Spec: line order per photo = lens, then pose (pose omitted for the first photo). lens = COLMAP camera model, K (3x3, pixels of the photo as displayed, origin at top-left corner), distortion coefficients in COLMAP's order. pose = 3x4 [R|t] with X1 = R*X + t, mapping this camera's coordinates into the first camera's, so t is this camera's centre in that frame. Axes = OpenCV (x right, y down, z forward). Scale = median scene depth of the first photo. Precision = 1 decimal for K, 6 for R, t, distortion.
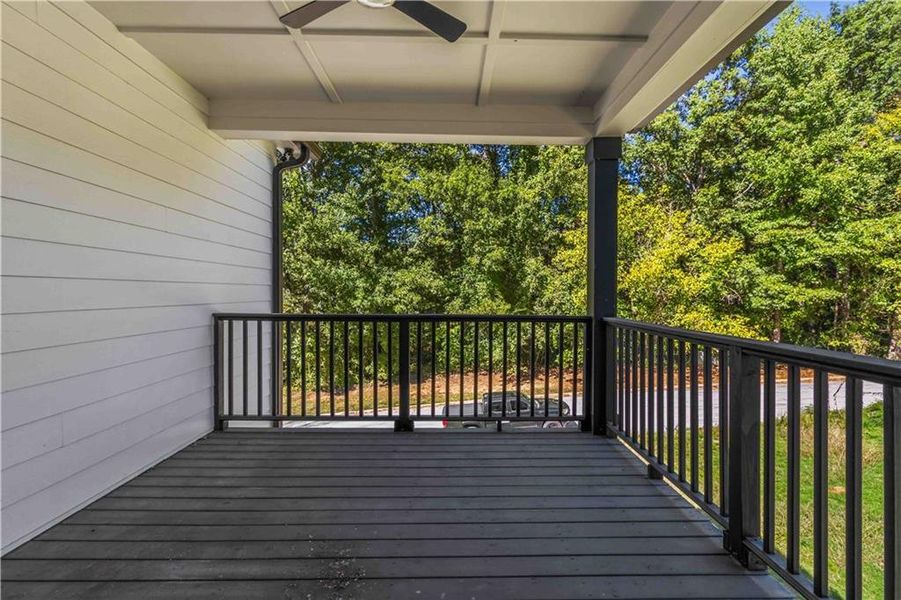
lens RADIAL K [[433.4, 0, 453.5], [0, 433.4, 295.0], [0, 0, 1]] dist [-0.012579, -0.001611]
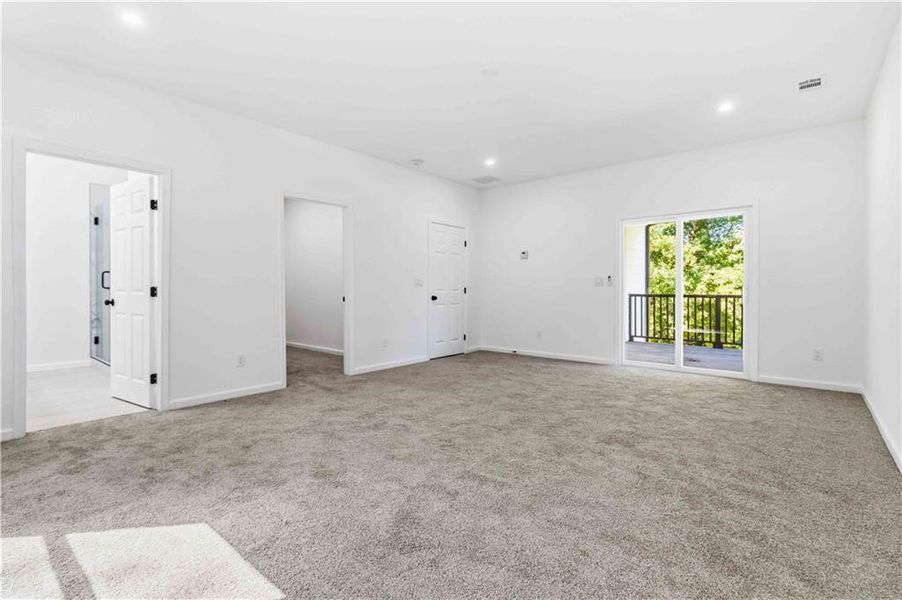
lens RADIAL K [[433.9, 0, 449.0], [0, 433.9, 297.0], [0, 0, 1]] dist [-0.012579, -0.001611]
pose [[0.767712, -0.001189, -0.640794, 0.033374], [0.002597, 0.999996, 0.001257, 0.007483], [0.640790, -0.002629, 0.767712, -0.212871]]
